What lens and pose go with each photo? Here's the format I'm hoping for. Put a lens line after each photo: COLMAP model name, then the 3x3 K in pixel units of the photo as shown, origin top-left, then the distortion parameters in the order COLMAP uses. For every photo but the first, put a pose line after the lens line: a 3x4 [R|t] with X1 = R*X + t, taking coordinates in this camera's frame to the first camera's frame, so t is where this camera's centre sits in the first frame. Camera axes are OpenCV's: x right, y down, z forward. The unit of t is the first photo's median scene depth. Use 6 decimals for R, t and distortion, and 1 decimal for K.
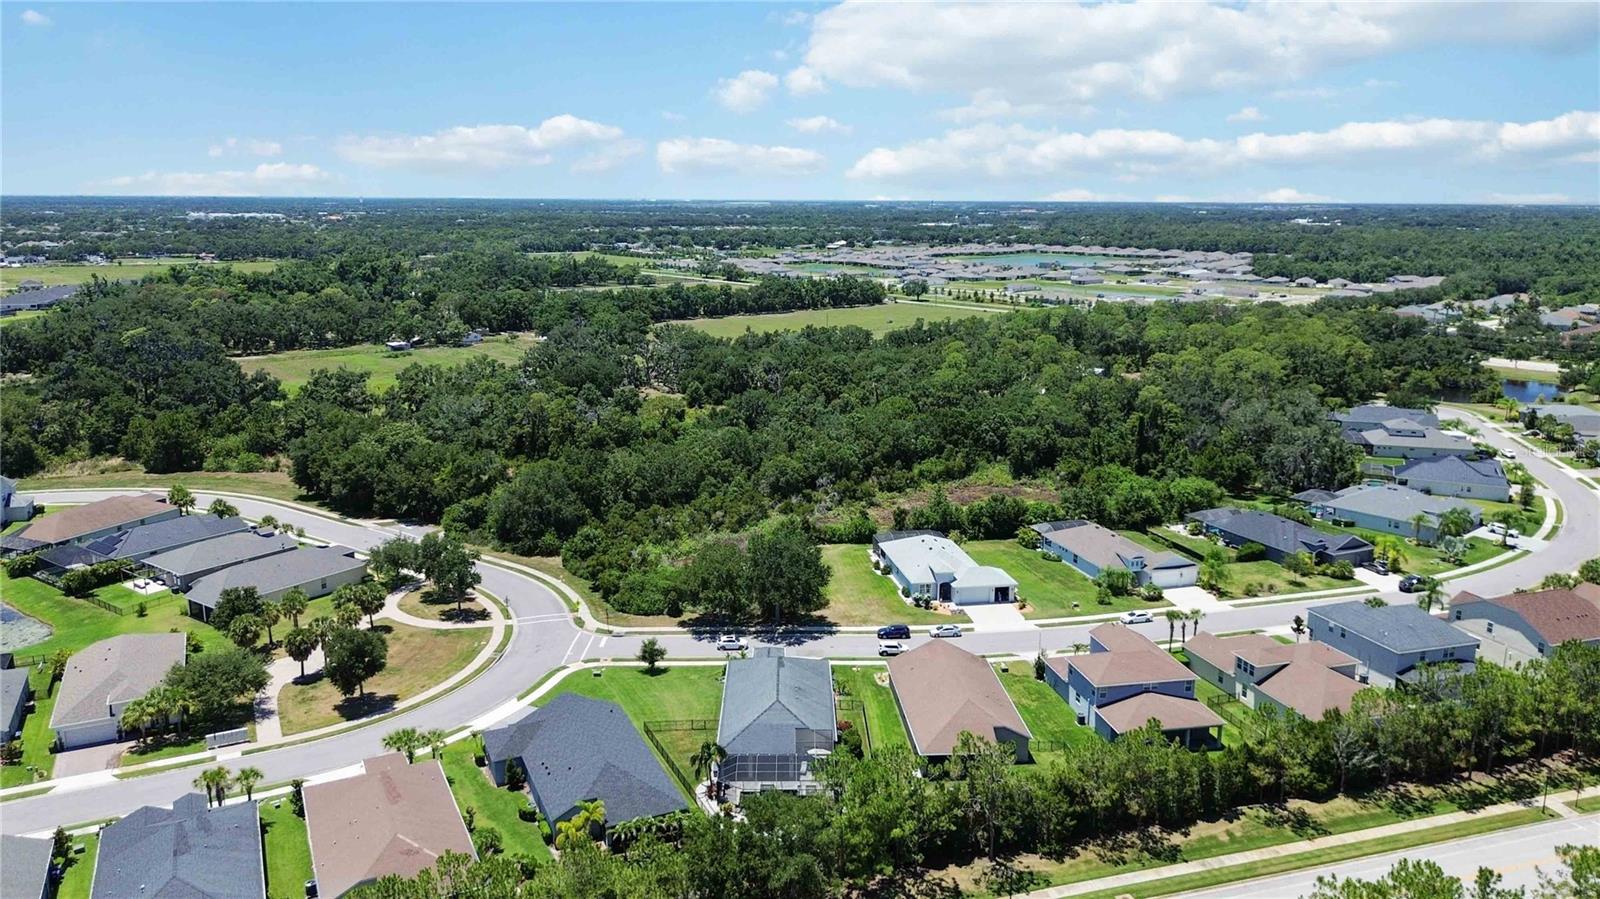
lens RADIAL K [[1143.1, 0, 792.1], [0, 1143.1, 450.3], [0, 0, 1]] dist [0.062433, -0.060696]
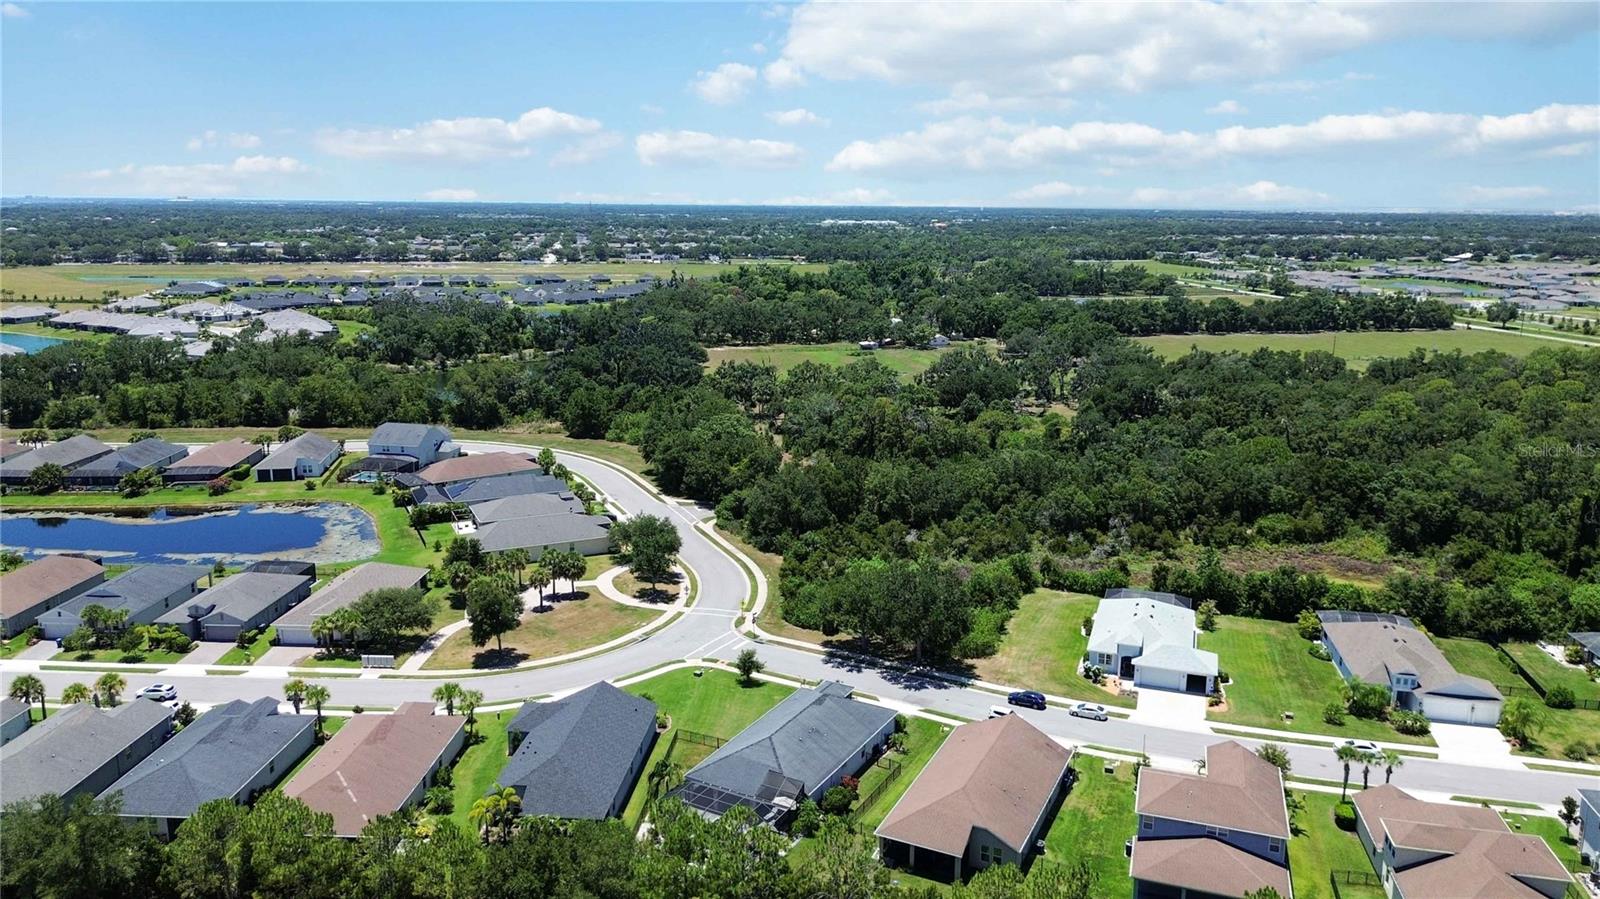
lens RADIAL K [[1143.1, 0, 788.5], [0, 1143.1, 436.9], [0, 0, 1]] dist [0.062433, -0.060696]
pose [[0.866145, 0.101230, -0.489433, 0.320198], [-0.109591, 0.993909, 0.011630, -0.028199], [0.487629, 0.043564, 0.871963, 0.129943]]
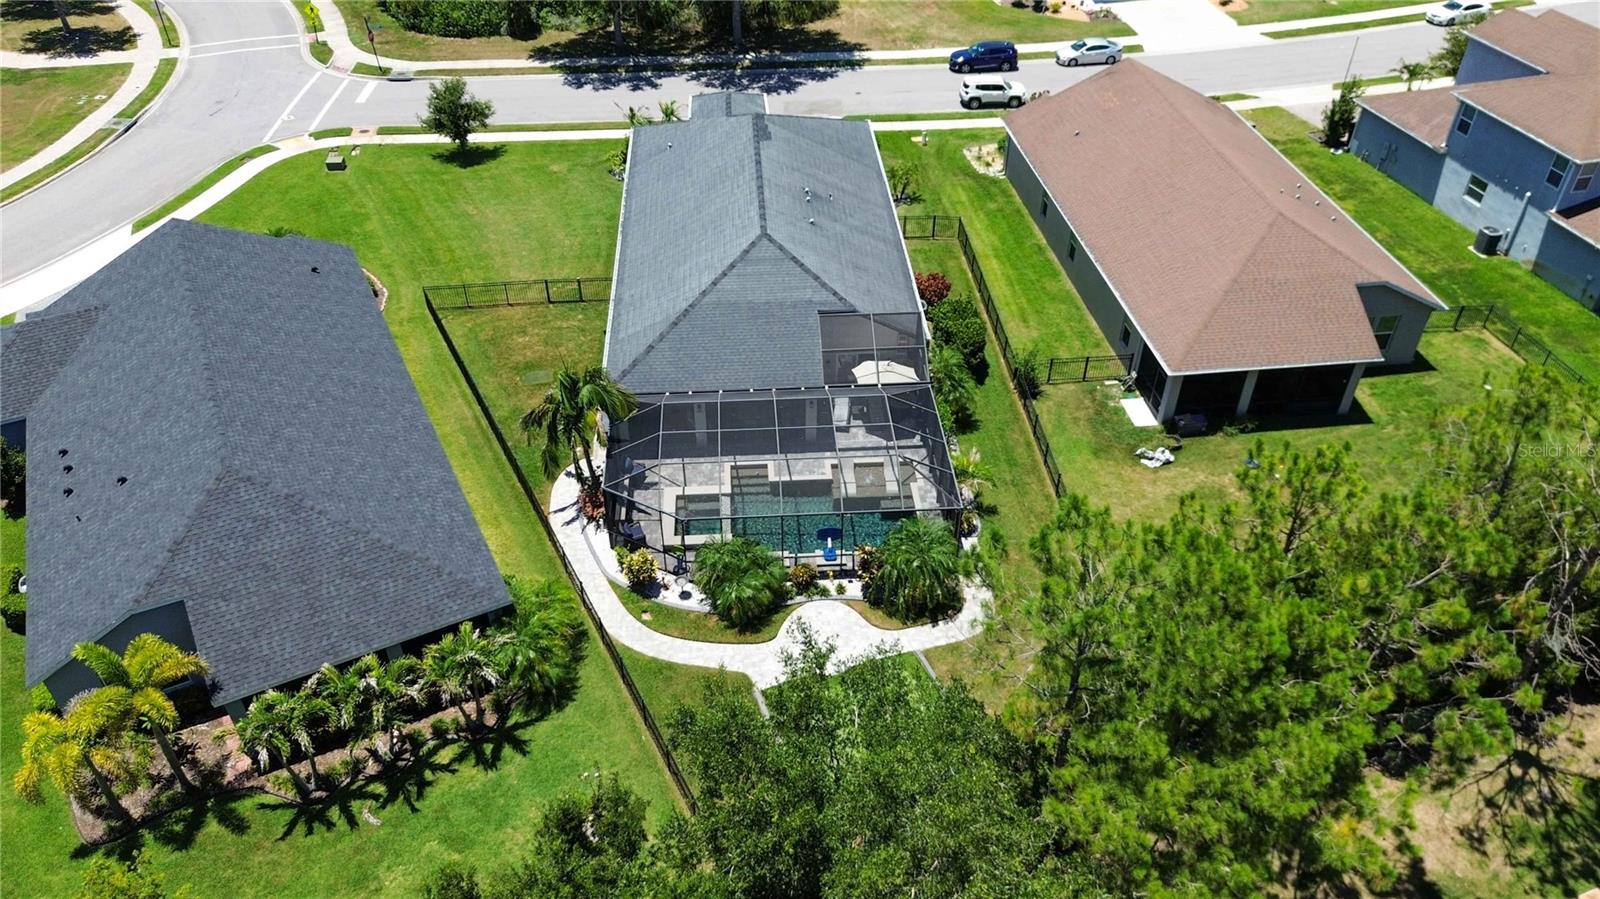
lens RADIAL K [[1143.1, 0, 792.3], [0, 1143.1, 453.1], [0, 0, 1]] dist [0.062433, -0.060696]
pose [[0.998435, -0.037971, 0.041046, -0.015774], [0.016086, 0.898087, 0.439524, 0.088911], [-0.053552, -0.438176, 0.897292, 0.471707]]
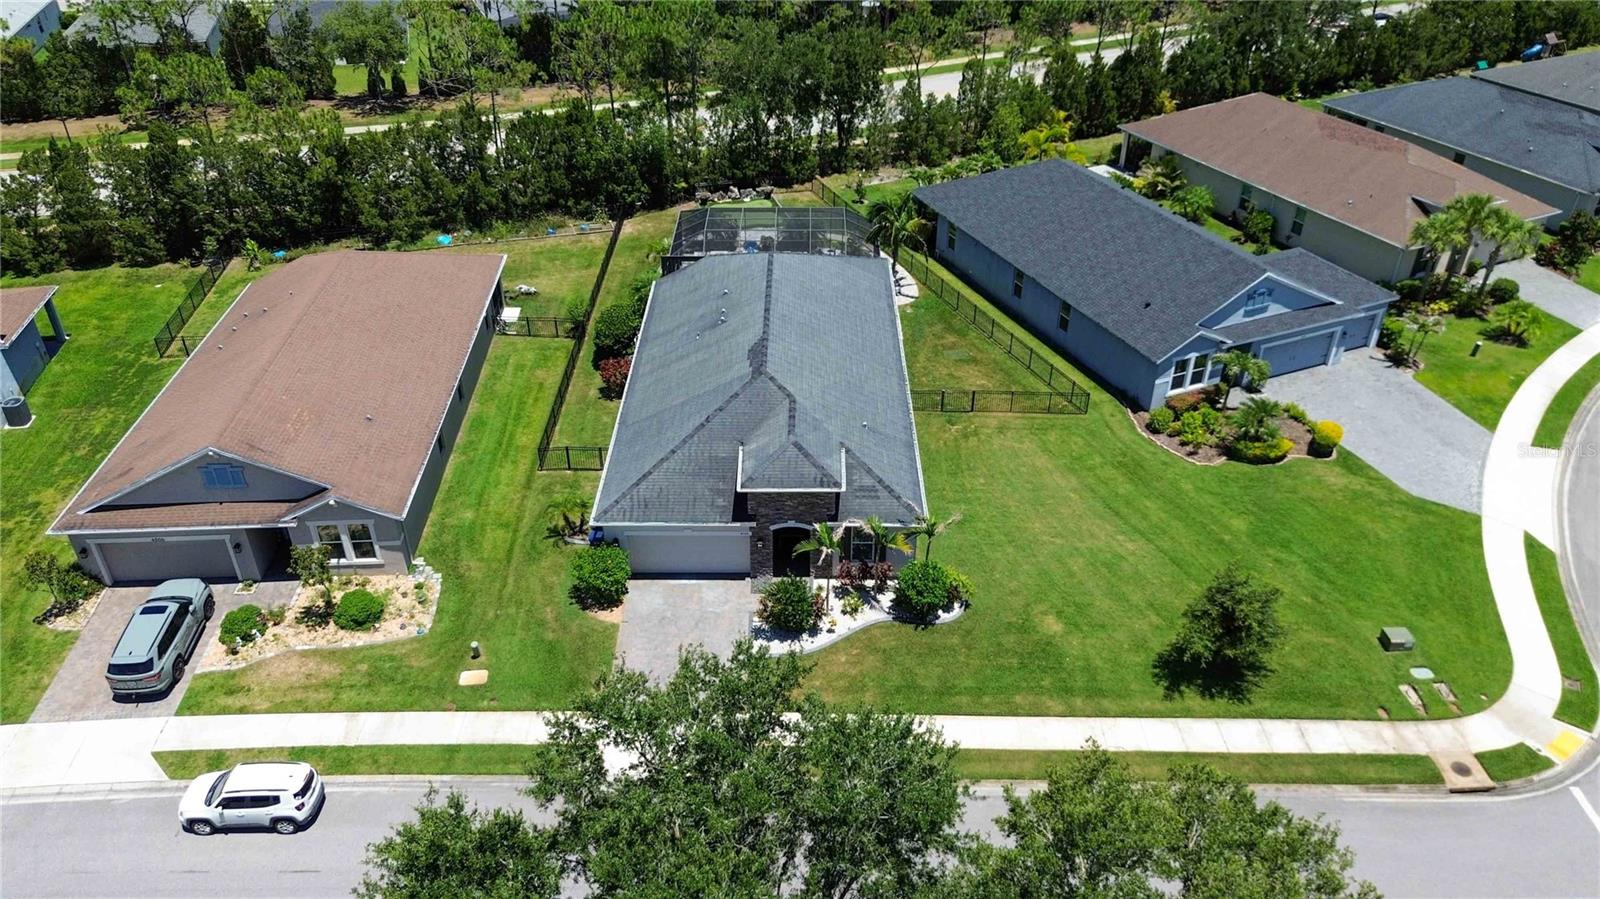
lens RADIAL K [[1143.1, 0, 796.6], [0, 1143.1, 448.1], [0, 0, 1]] dist [0.062433, -0.060696]
pose [[-0.999929, -0.006819, 0.009768, -0.020674], [0.002218, 0.699027, 0.715092, -0.038004], [-0.011704, 0.715063, -0.698962, 1.007386]]
